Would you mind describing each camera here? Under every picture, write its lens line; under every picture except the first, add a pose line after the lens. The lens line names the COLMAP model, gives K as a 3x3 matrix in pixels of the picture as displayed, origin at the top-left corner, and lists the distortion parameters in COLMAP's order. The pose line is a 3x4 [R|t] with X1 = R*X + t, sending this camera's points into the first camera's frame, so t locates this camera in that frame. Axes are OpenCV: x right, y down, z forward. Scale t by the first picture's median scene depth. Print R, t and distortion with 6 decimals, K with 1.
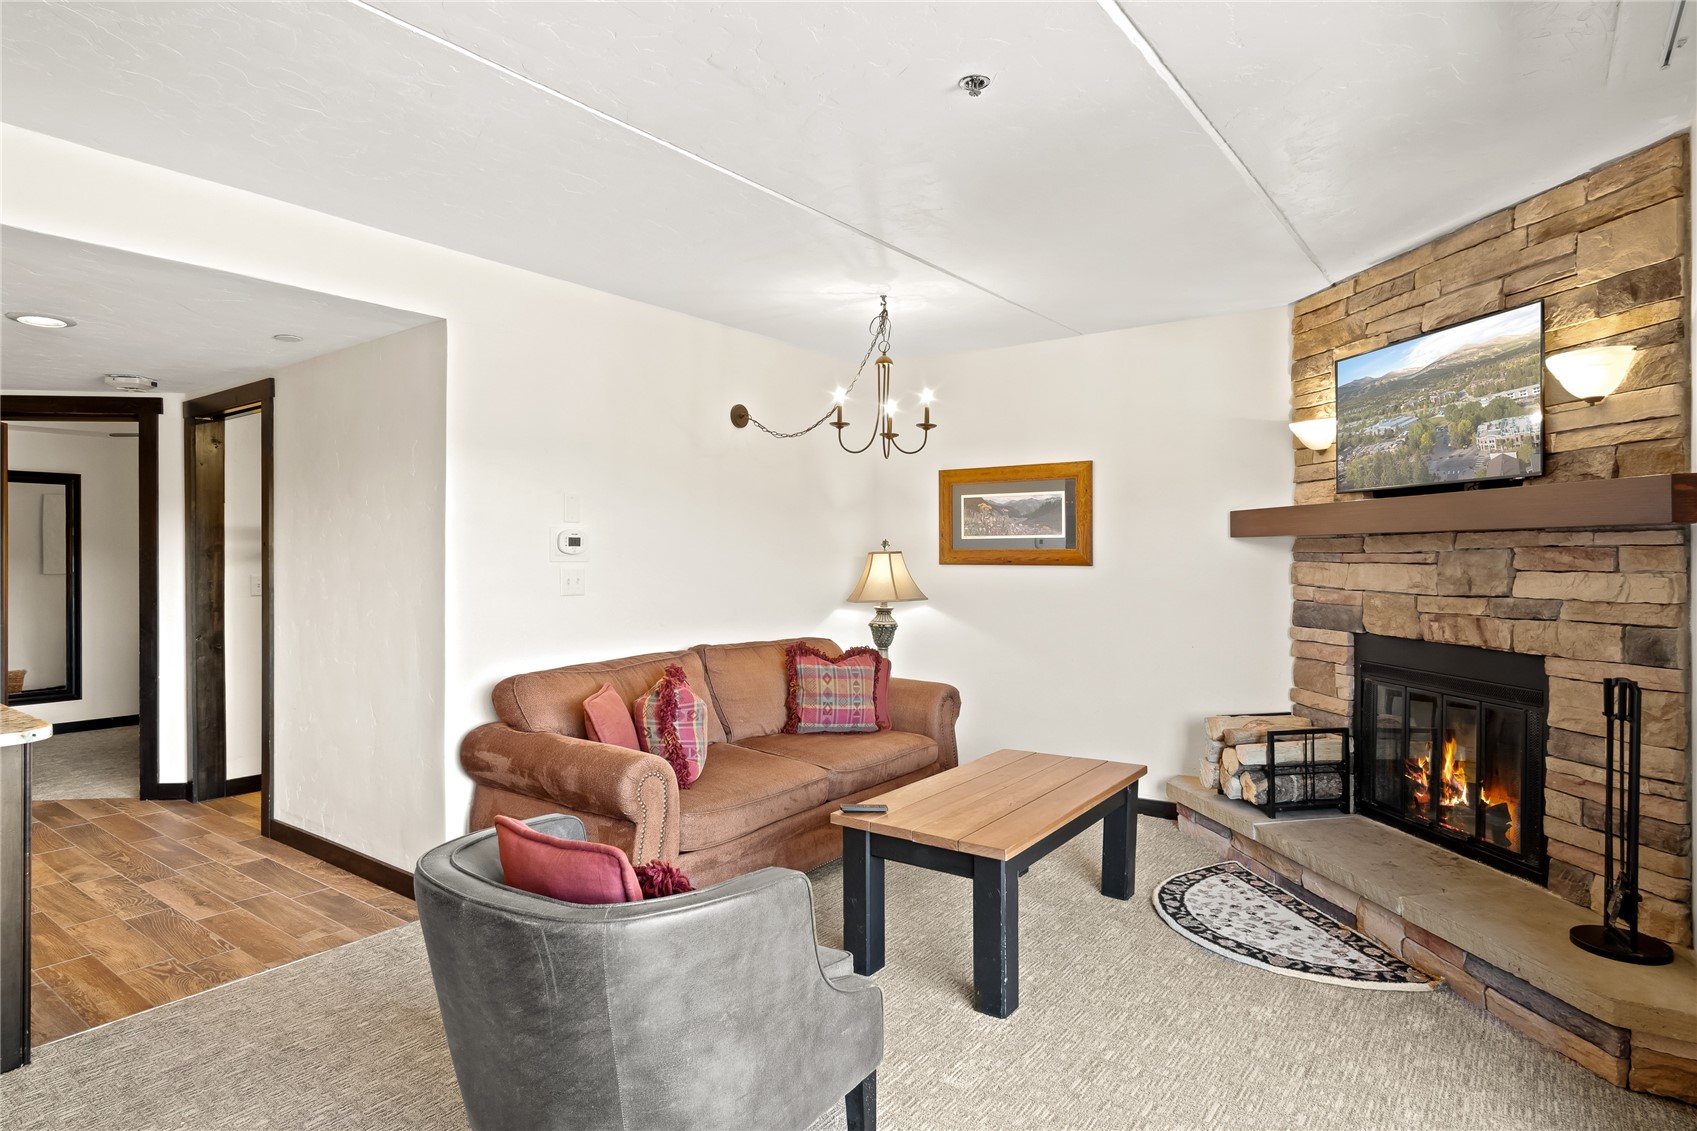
lens RADIAL K [[920.1, 0, 849.0], [0, 920.1, 554.7], [0, 0, 1]] dist [-0.014181, 0.007695]
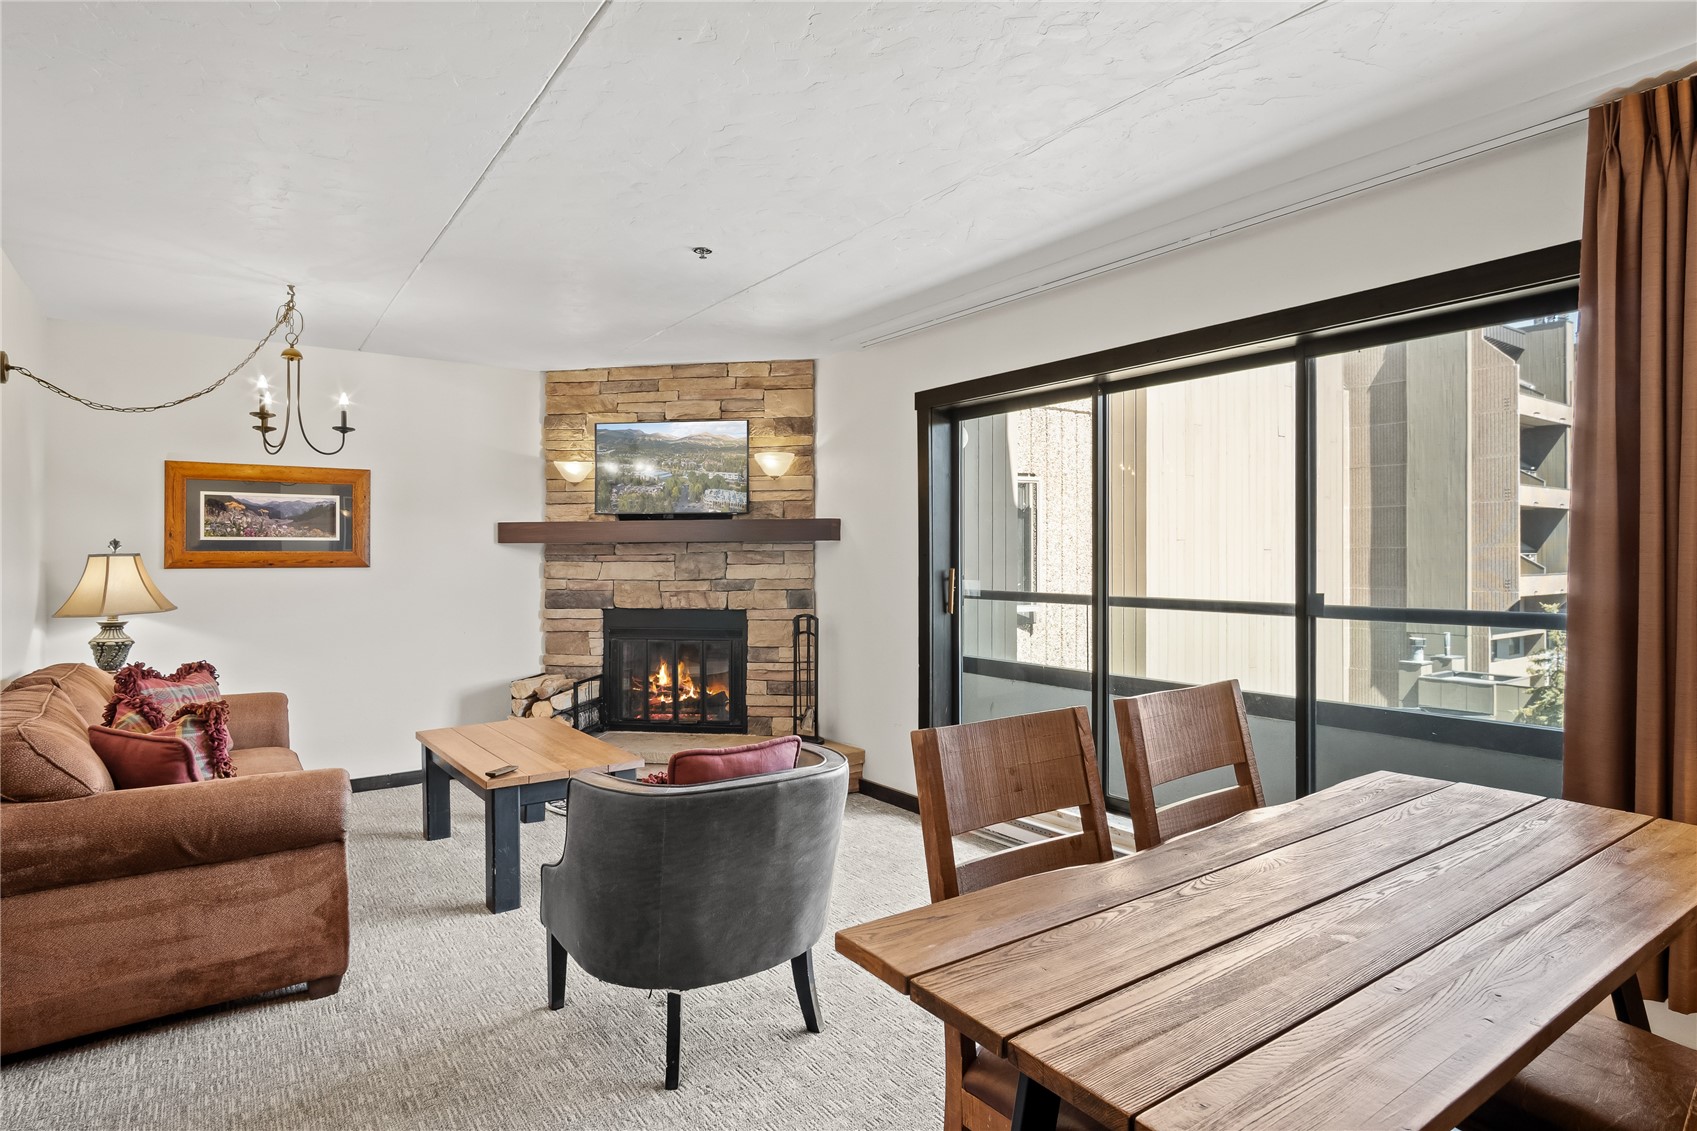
lens RADIAL K [[919.4, 0, 853.3], [0, 919.4, 553.2], [0, 0, 1]] dist [-0.010930, 0.000793]
pose [[0.305811, 0.003535, 0.952086, -0.733451], [0.004390, 0.999977, -0.005123, 0.004547], [-0.952082, 0.005746, 0.305789, 0.163626]]
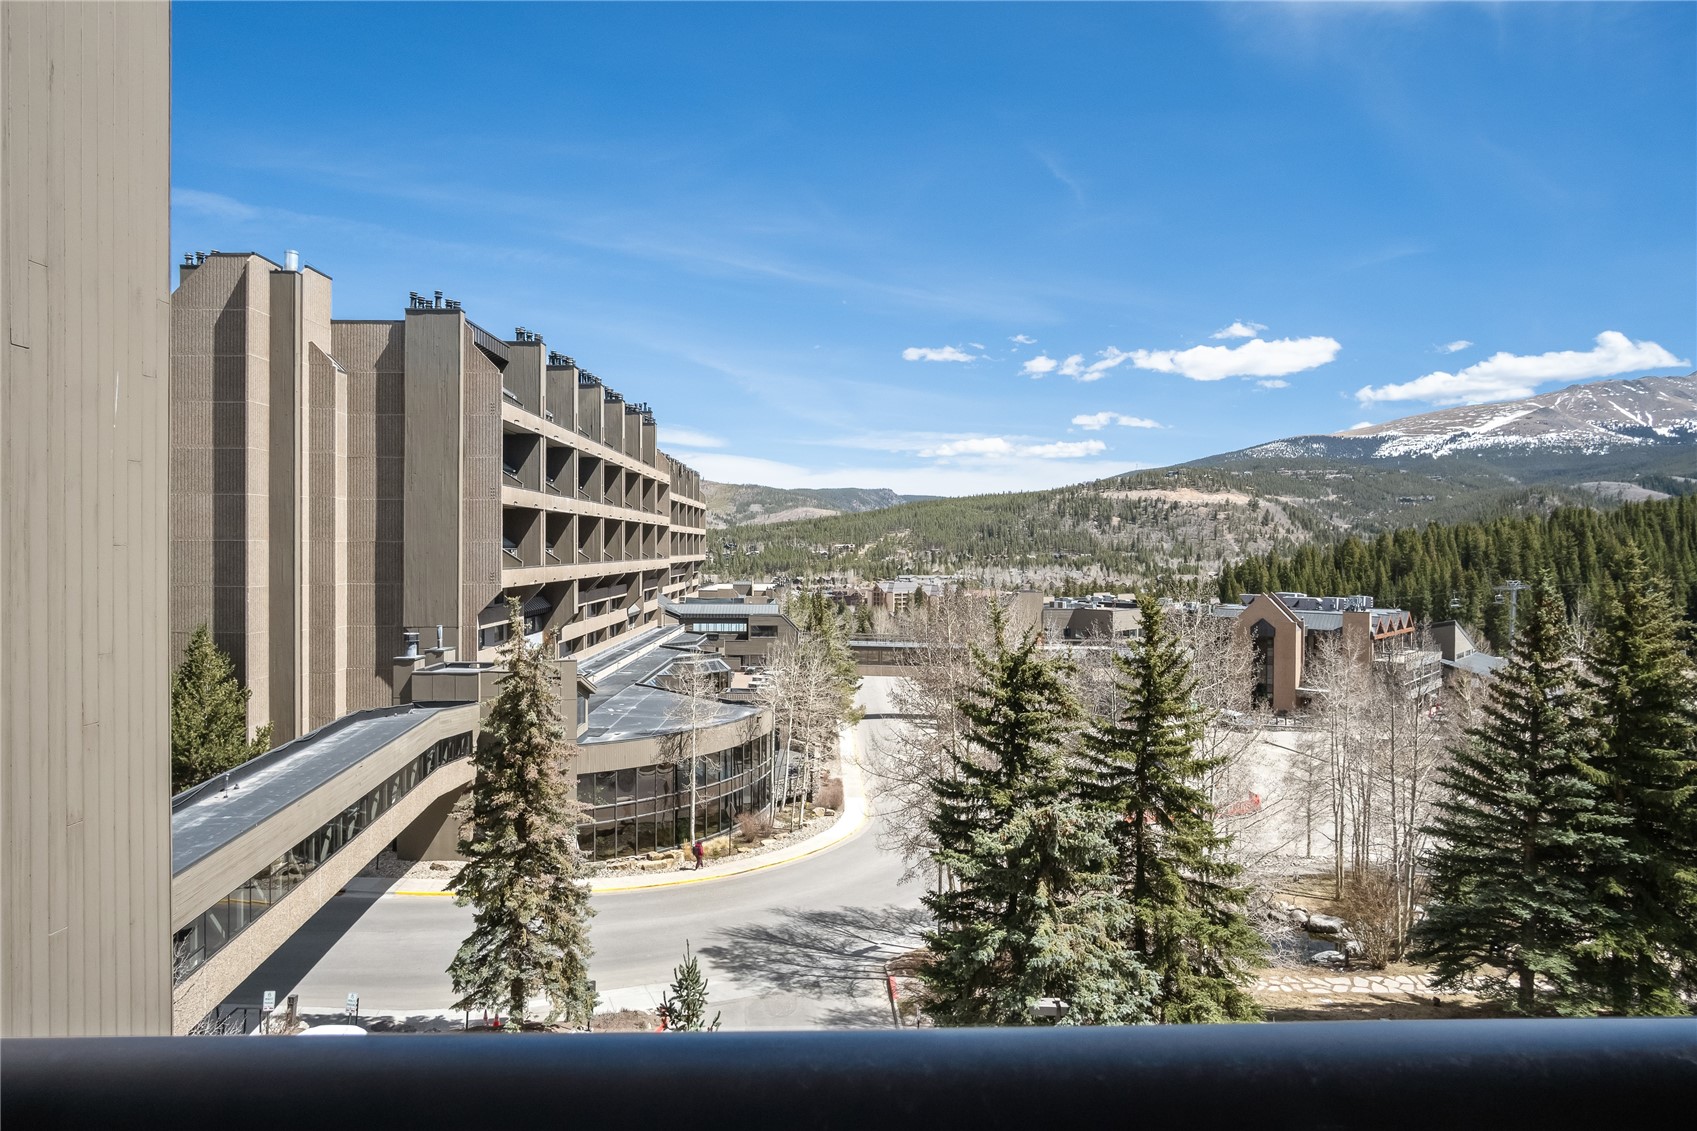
lens RADIAL K [[928.9, 0, 836.7], [0, 928.9, 560.4], [0, 0, 1]] dist [-0.022346, 0.011218]
pose [[-0.605617, -0.009047, 0.795705, 0.086398], [0.001266, 0.999923, 0.012333, 0.000856], [-0.795755, 0.008476, -0.605559, -0.357348]]
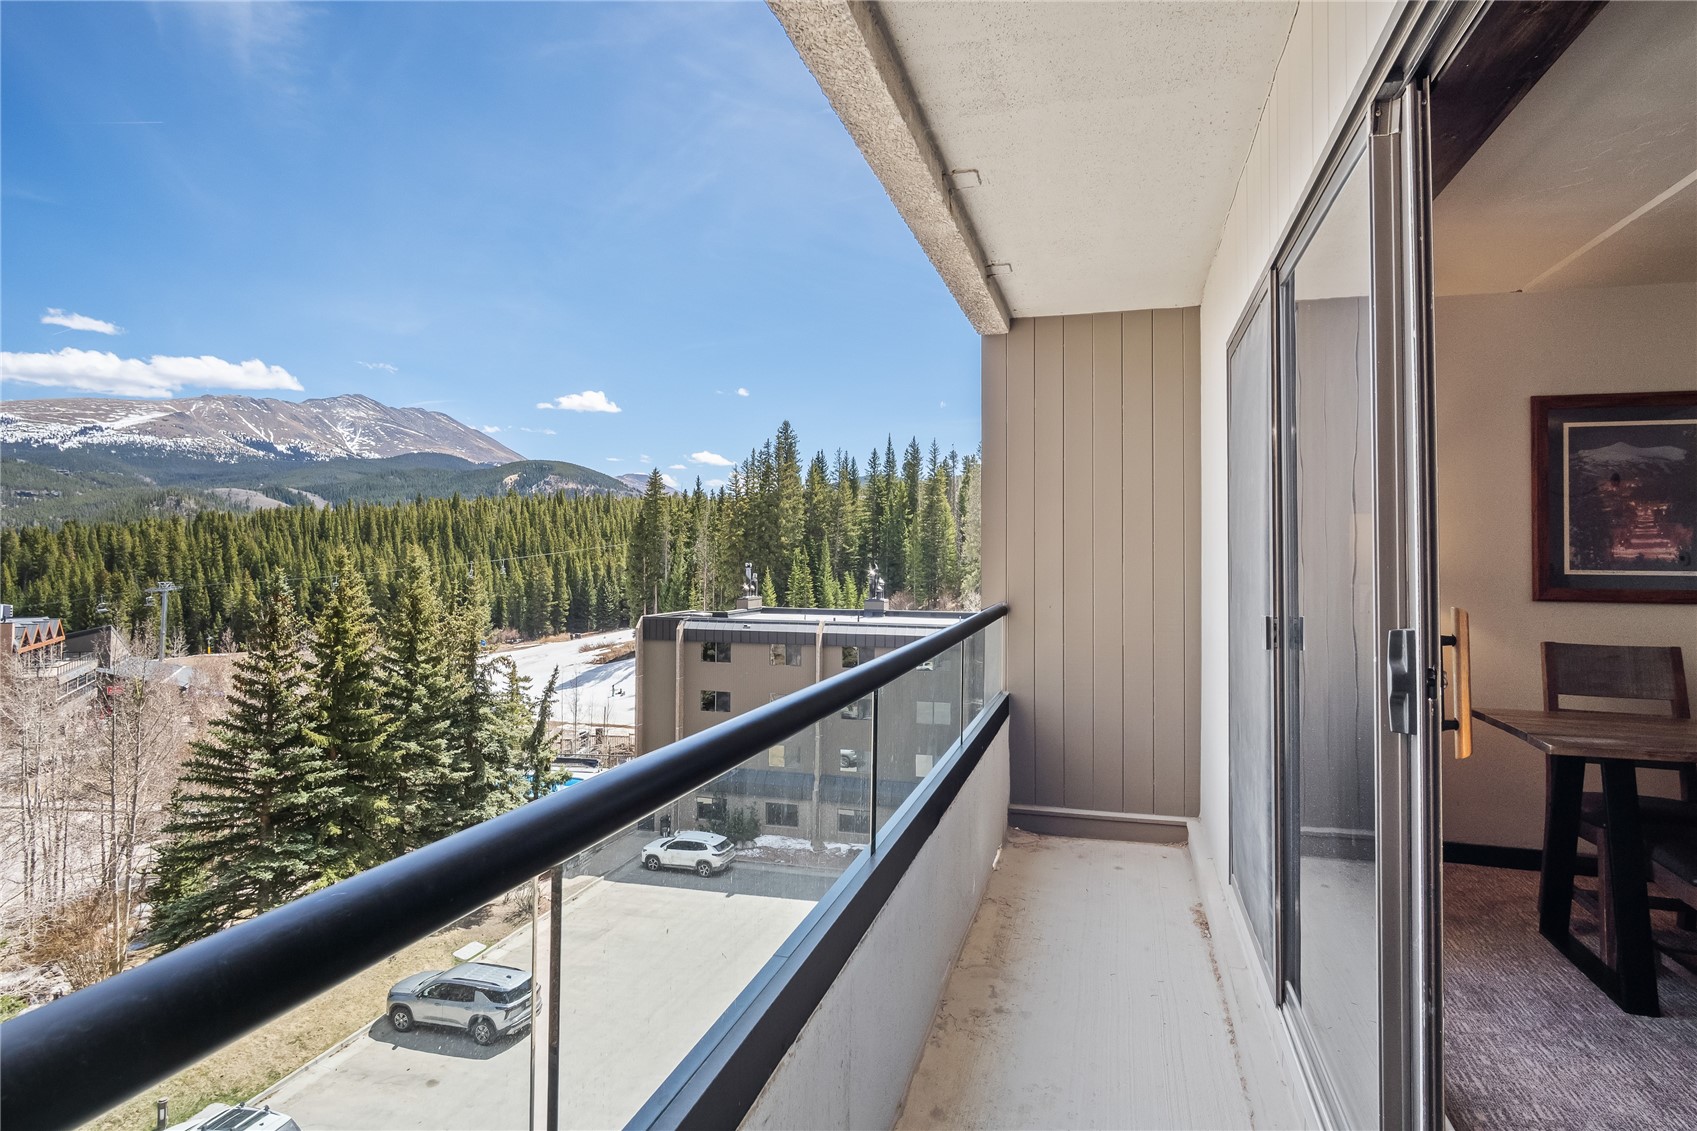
lens RADIAL K [[929.0, 0, 849.3], [0, 929.0, 537.7], [0, 0, 1]] dist [-0.015185, 0.008201]
pose [[-0.934263, -0.010589, -0.356427, 0.672970], [-0.004974, 0.999849, -0.016668, -0.000469], [0.356550, -0.013799, -0.934174, 0.486173]]
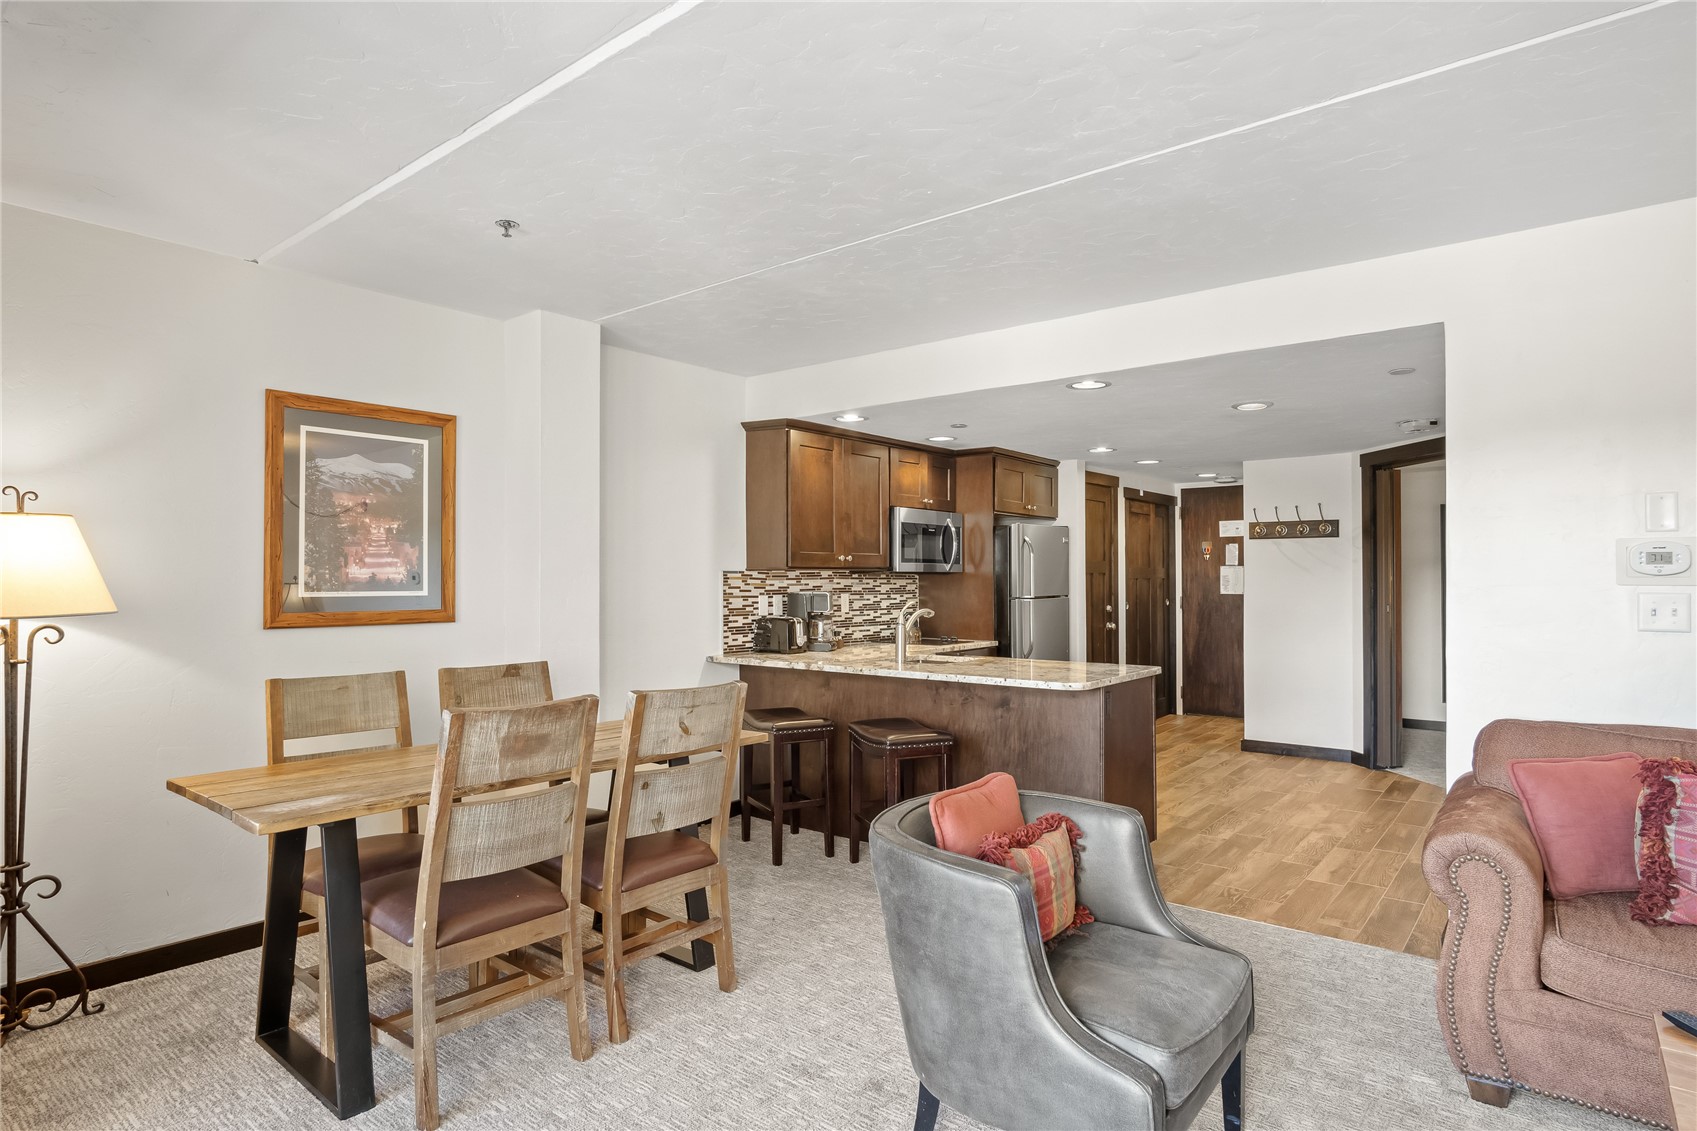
lens RADIAL K [[919.3, 0, 850.4], [0, 919.3, 566.9], [0, 0, 1]] dist [-0.015567, 0.008978]
pose [[-0.033120, -0.009192, -0.999409, 0.445754], [0.001696, 0.999956, -0.009254, -0.001192], [0.999450, -0.002001, -0.033103, 0.381905]]
